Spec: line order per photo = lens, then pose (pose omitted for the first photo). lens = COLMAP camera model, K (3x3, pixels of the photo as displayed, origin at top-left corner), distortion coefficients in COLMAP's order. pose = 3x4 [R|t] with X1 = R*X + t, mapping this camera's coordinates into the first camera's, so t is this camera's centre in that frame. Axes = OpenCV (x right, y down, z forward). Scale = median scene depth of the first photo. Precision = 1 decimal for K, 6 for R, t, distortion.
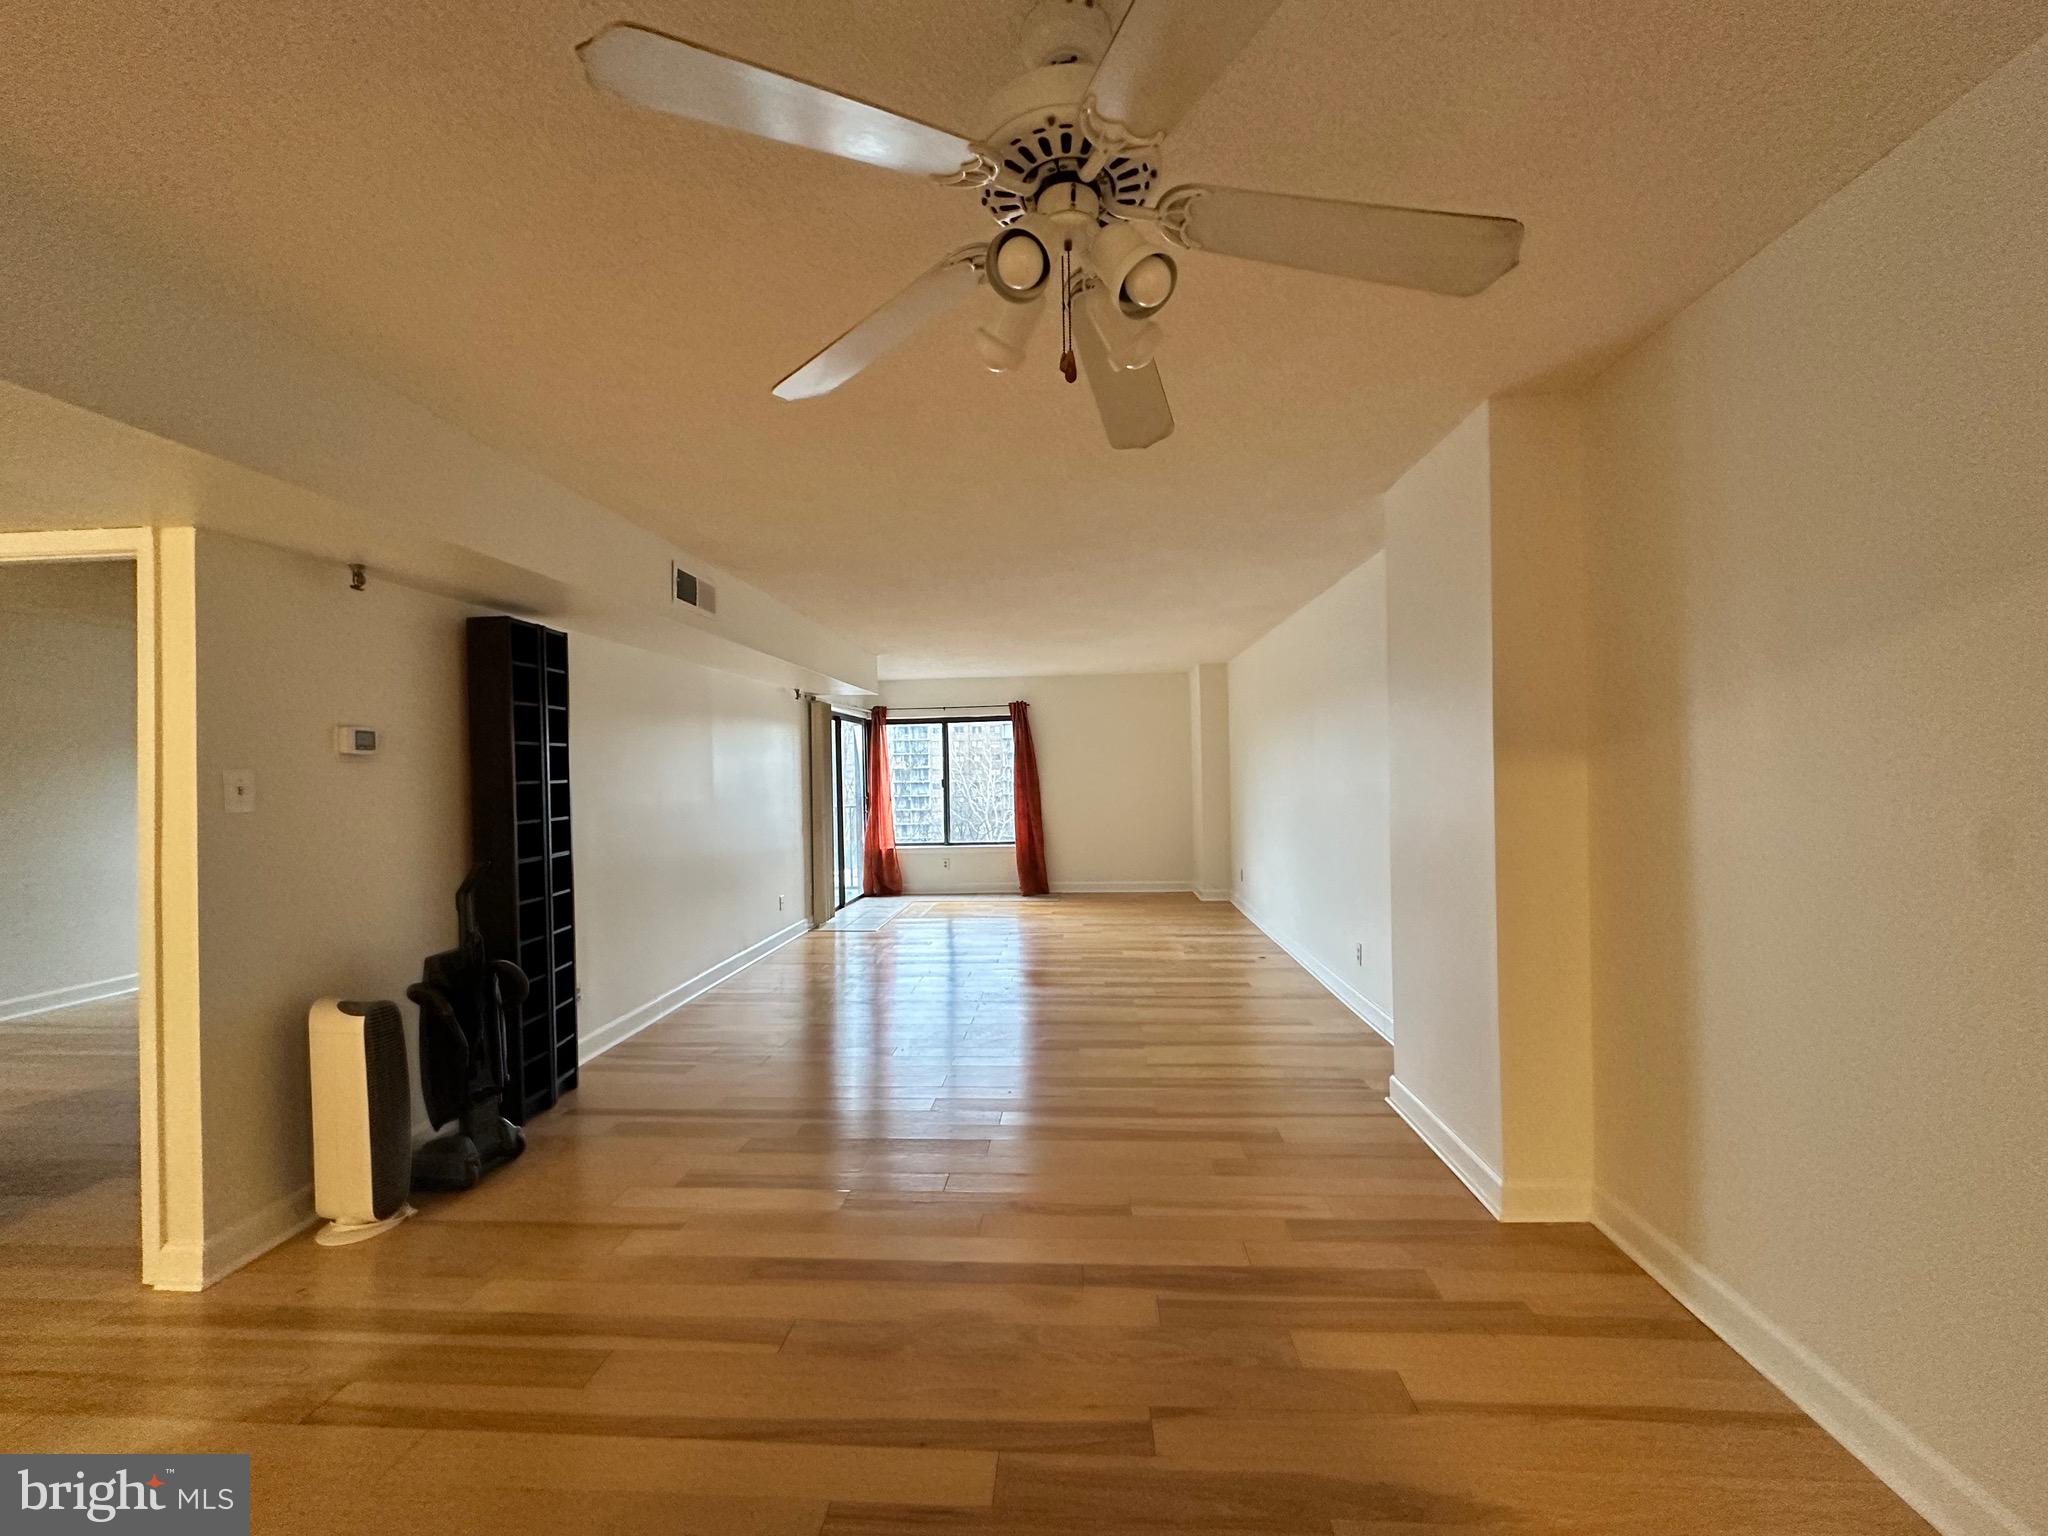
lens RADIAL K [[813.7, 0, 1023.3], [0, 813.7, 767.5], [0, 0, 1]] dist [-0.001956, 0.000200]
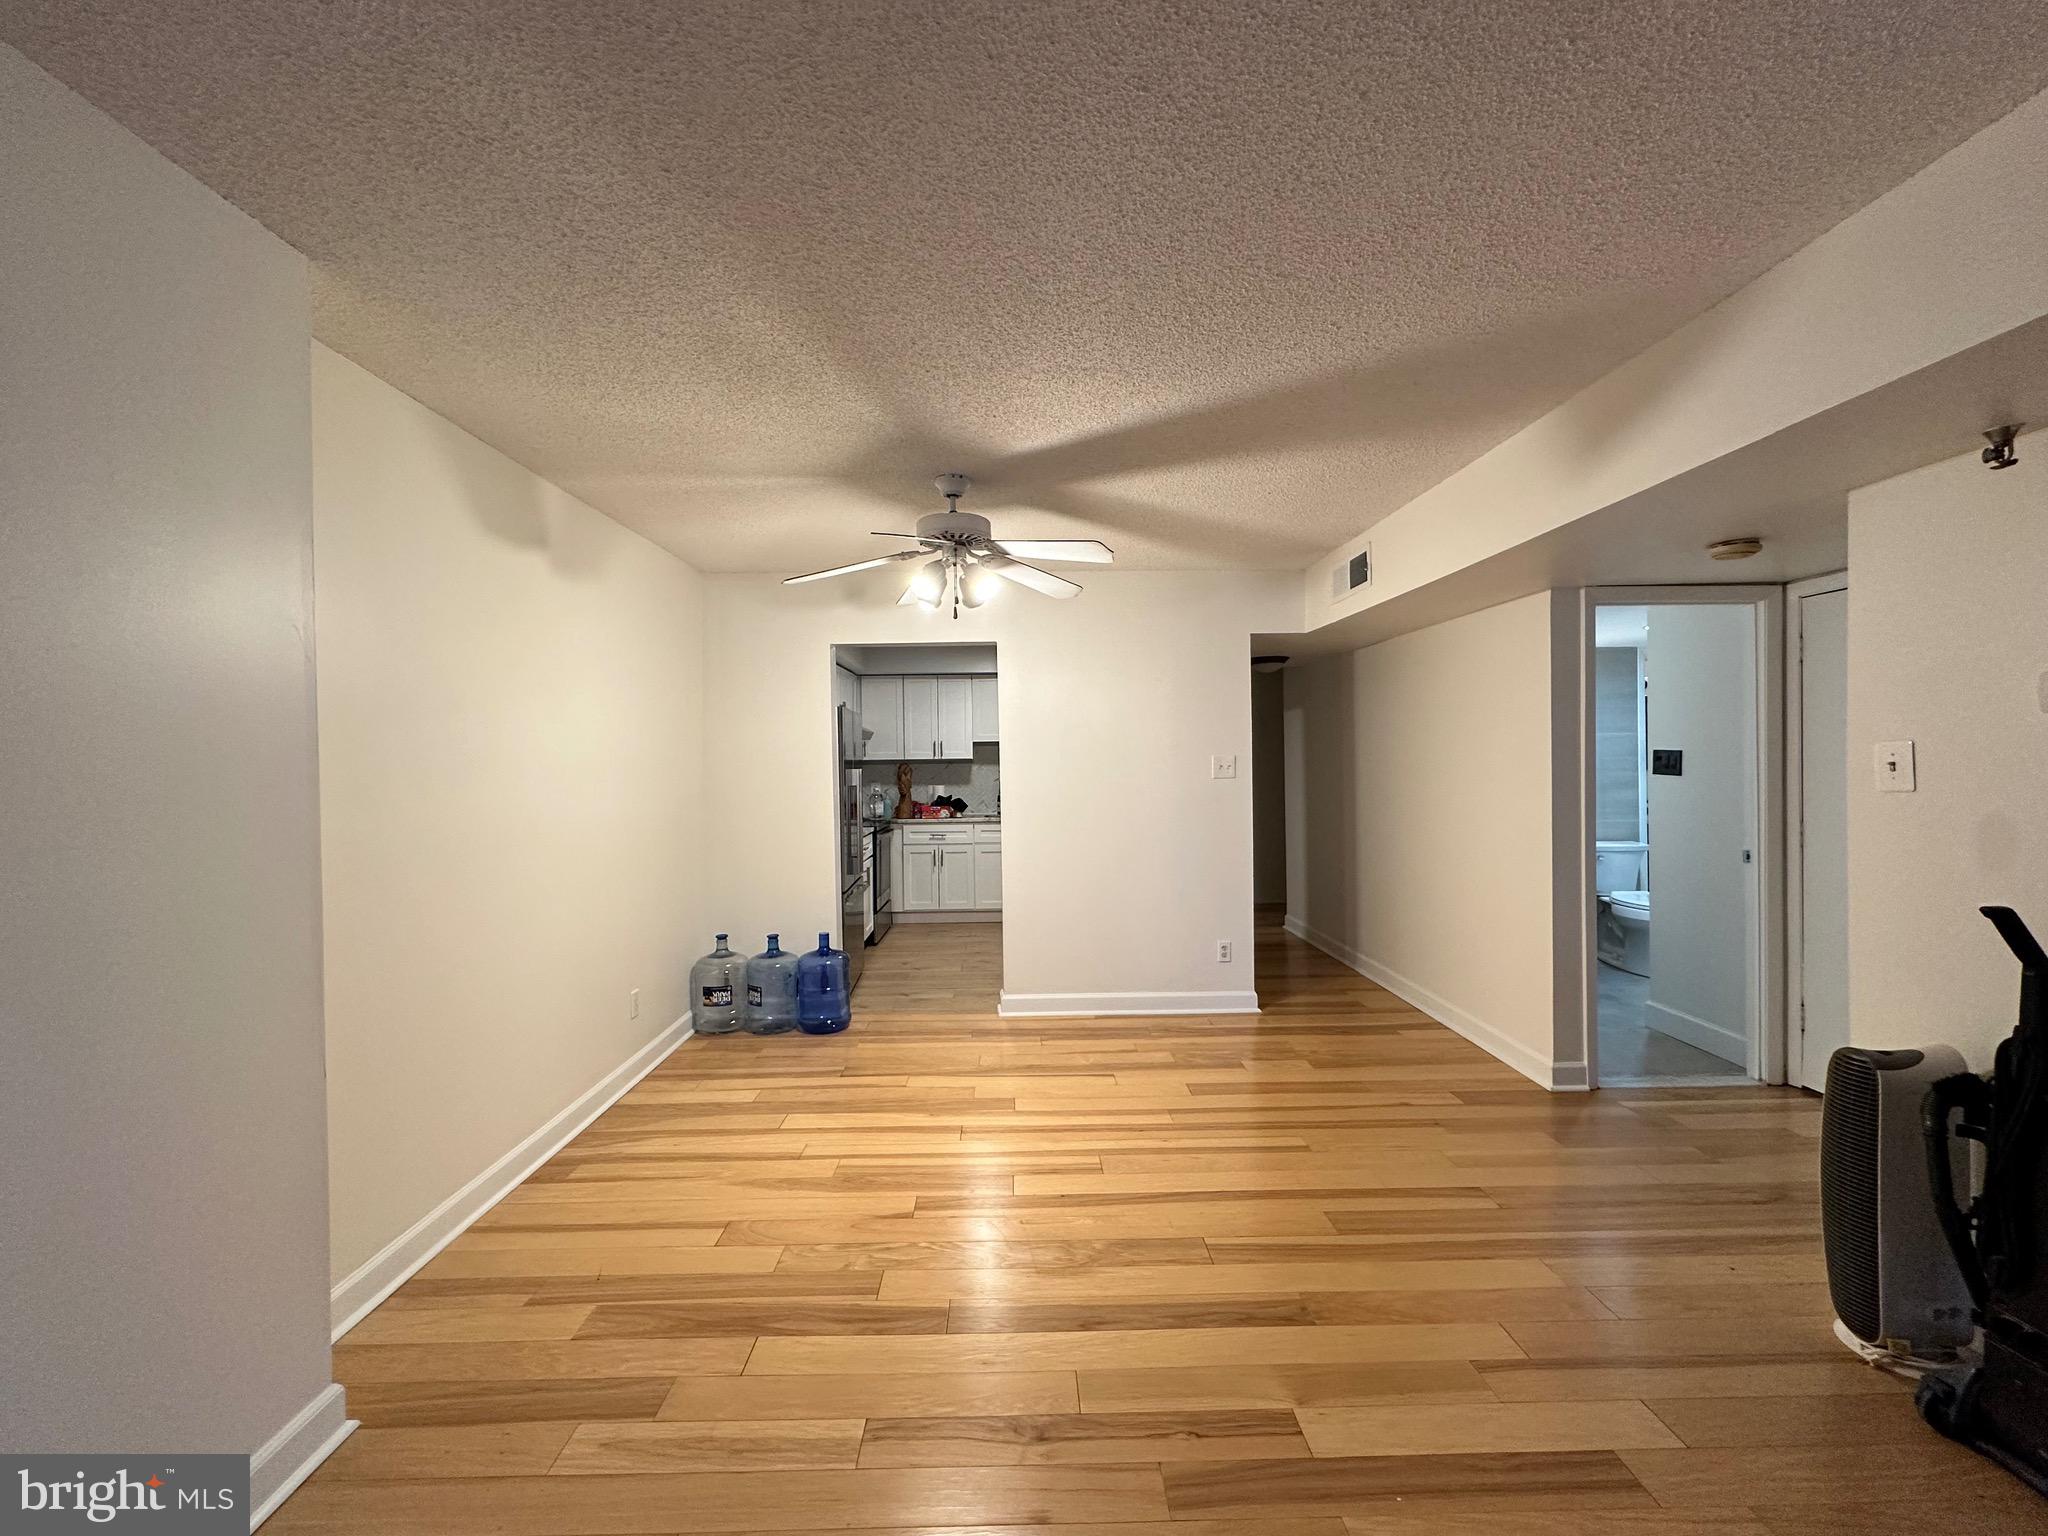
lens RADIAL K [[813.7, 0, 1019.4], [0, 813.7, 762.4], [0, 0, 1]] dist [-0.001956, 0.000200]
pose [[-0.995981, 0.032921, -0.083296, 0.020128], [0.033479, 0.999425, -0.005303, -0.000644], [0.083074, -0.008070, -0.996511, 0.805776]]
